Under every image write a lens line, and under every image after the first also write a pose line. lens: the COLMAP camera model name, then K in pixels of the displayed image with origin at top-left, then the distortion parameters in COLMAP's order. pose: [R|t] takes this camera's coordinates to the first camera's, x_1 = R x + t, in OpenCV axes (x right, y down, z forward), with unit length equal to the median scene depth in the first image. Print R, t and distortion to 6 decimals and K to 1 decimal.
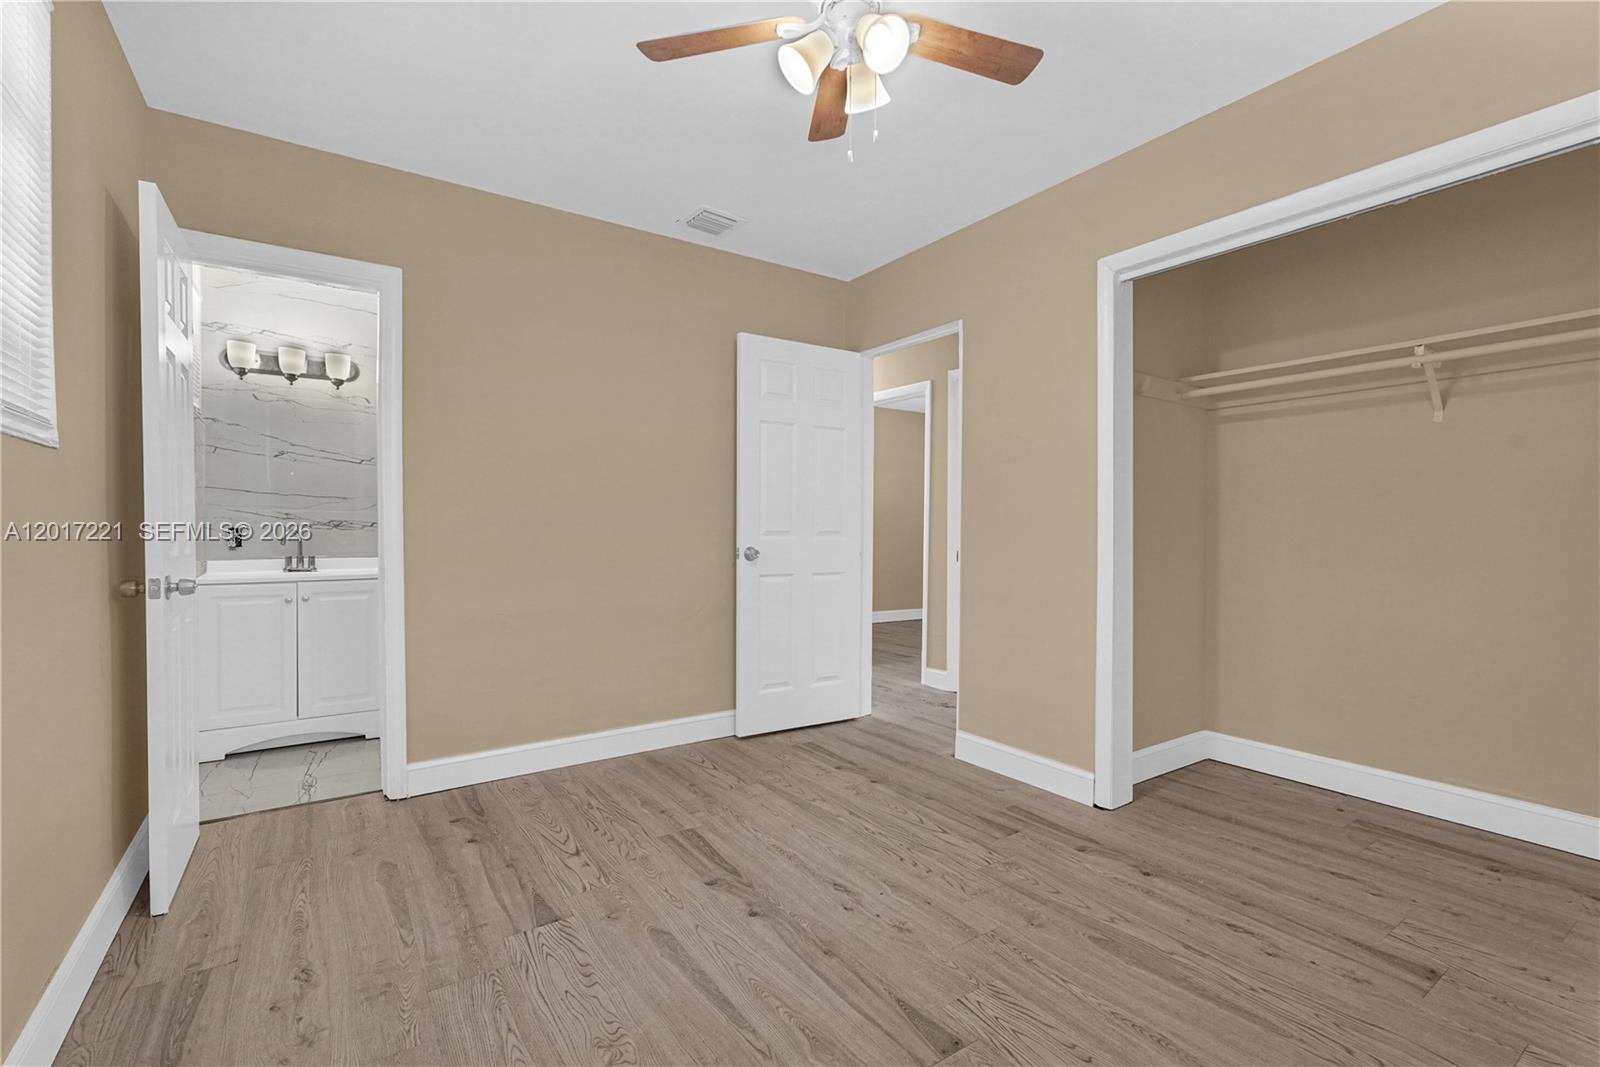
lens RADIAL K [[712.5, 0, 799.9], [0, 712.5, 541.6], [0, 0, 1]] dist [-0.024334, 0.010871]
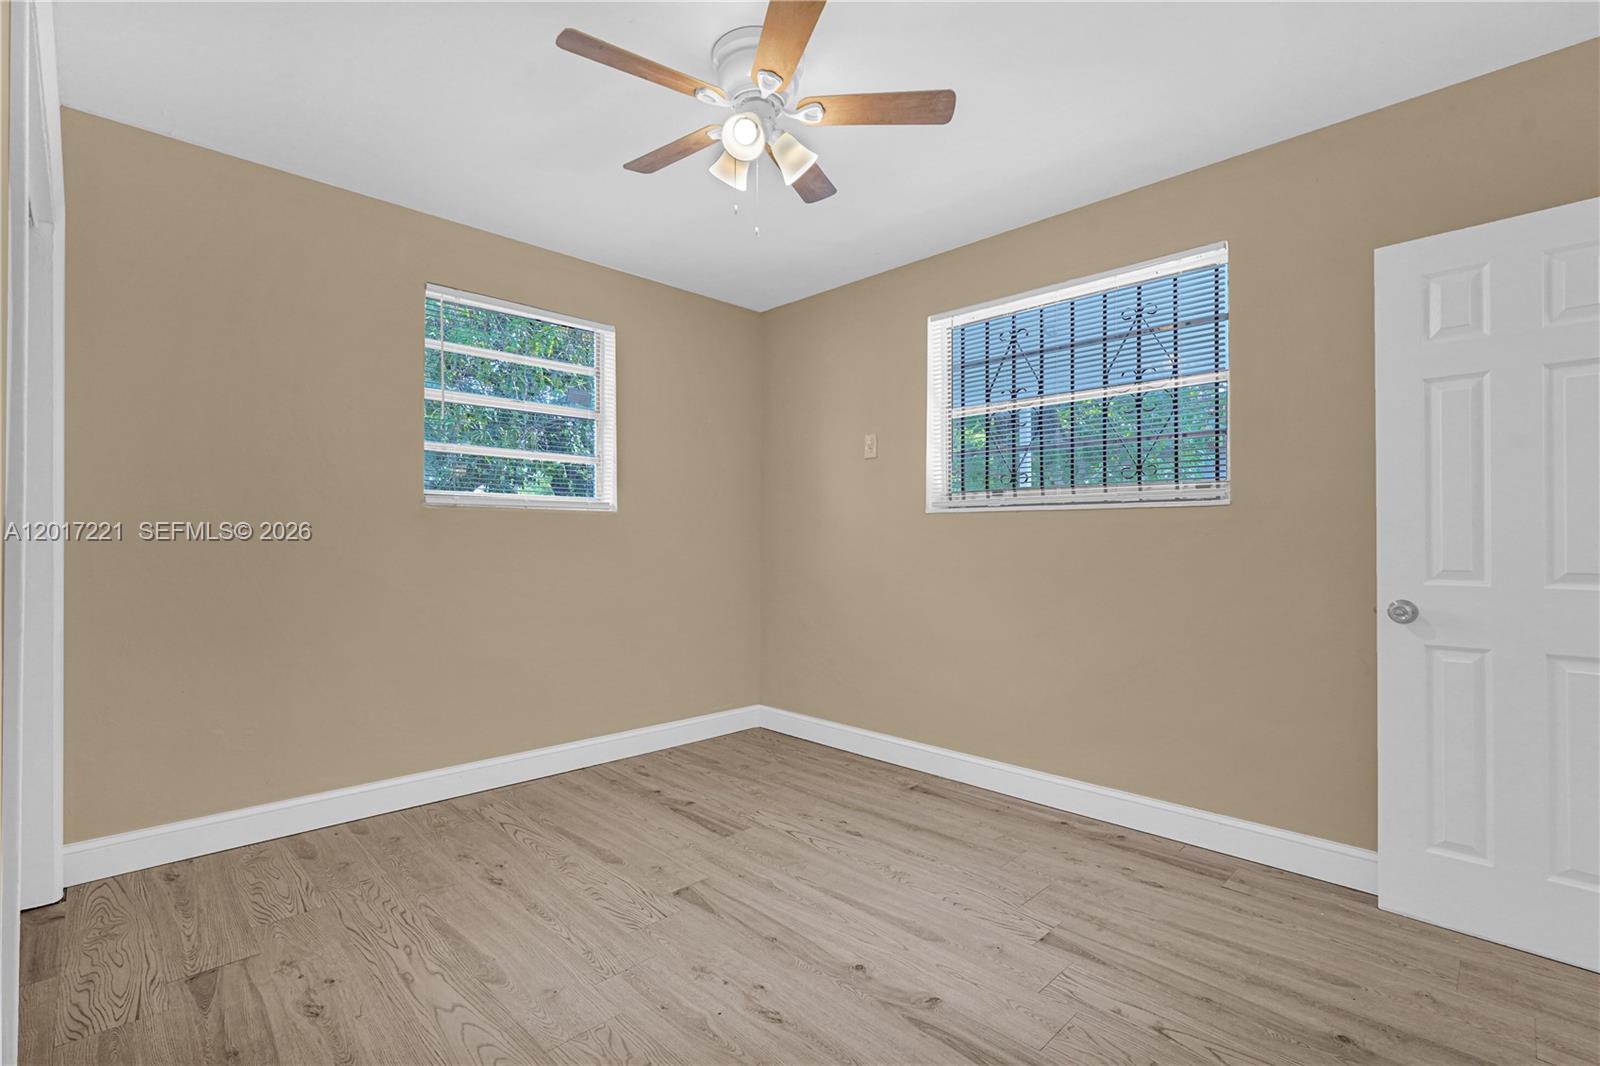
lens RADIAL K [[733.7, 0, 800.0], [0, 733.7, 533.0], [0, 0, 1]] dist [-0.023499, 0.011333]
pose [[-0.983470, -0.006517, -0.180954, 0.179345], [-0.007892, 0.999945, 0.006879, -0.050675], [0.180900, 0.008194, -0.983467, 1.832355]]
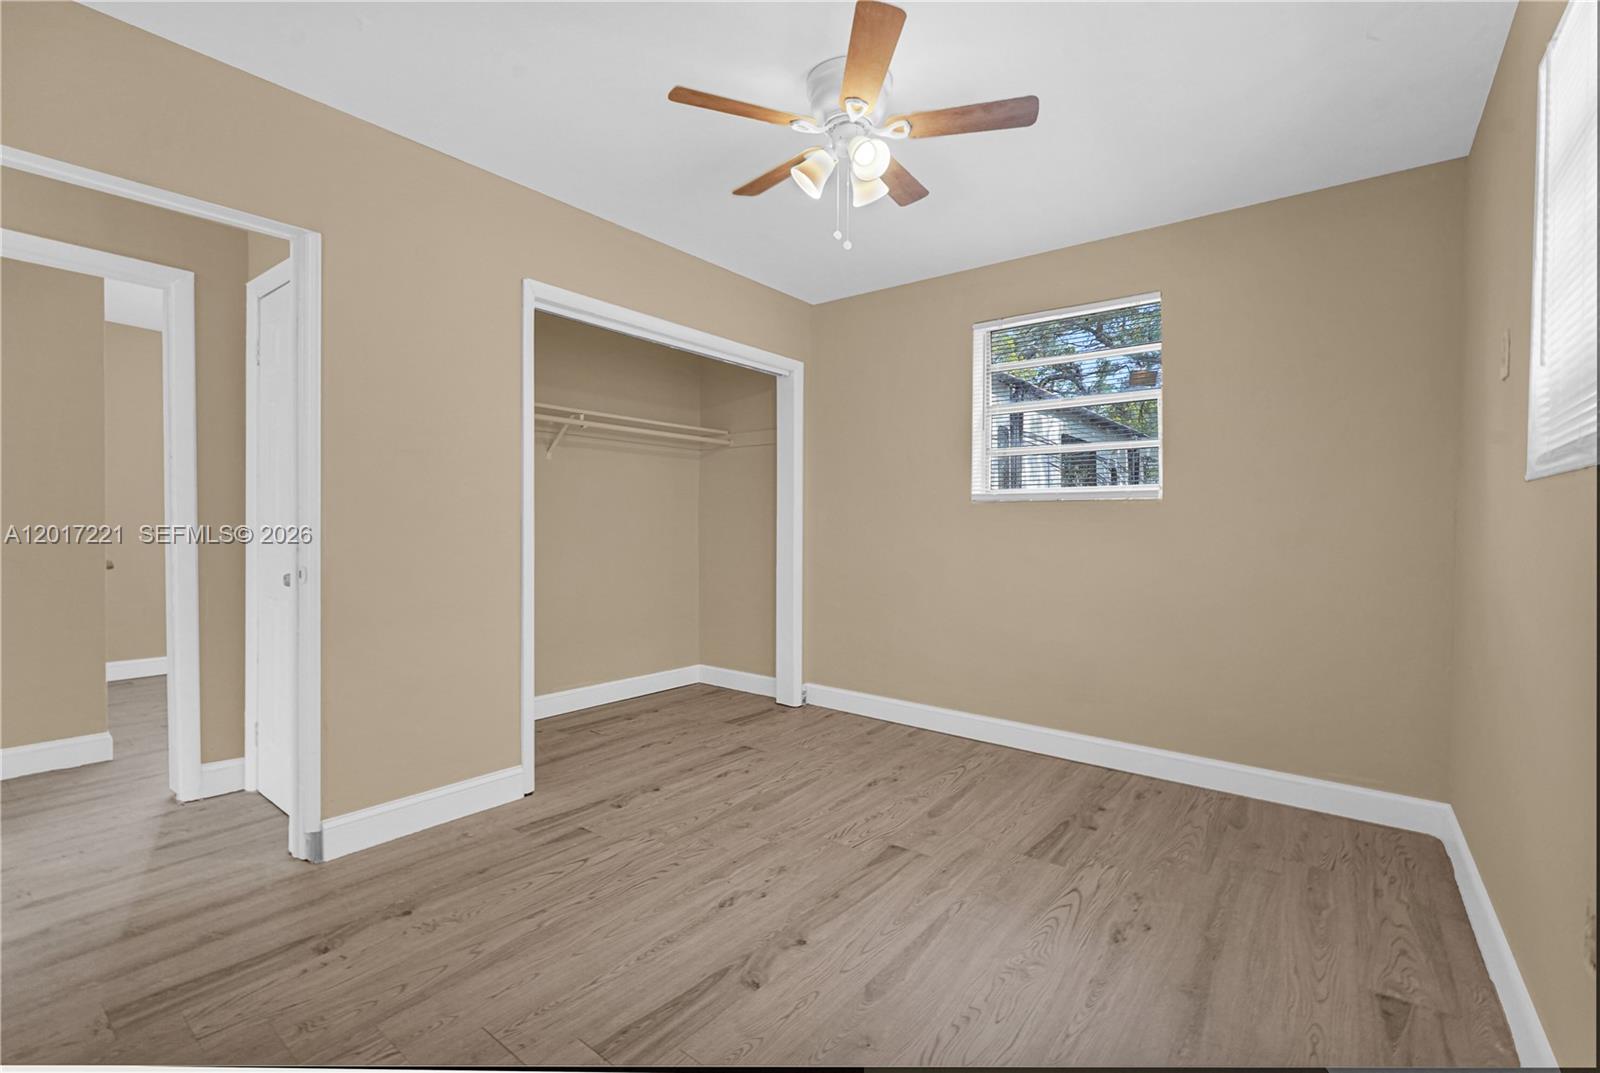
lens RADIAL K [[713.8, 0, 778.5], [0, 713.8, 531.9], [0, 0, 1]] dist [-0.000545, 0.000599]
pose [[-0.289254, -0.020093, 0.957042, -0.936676], [0.004436, 0.999741, 0.022330, -0.057241], [-0.957242, 0.010705, -0.289090, 1.244230]]
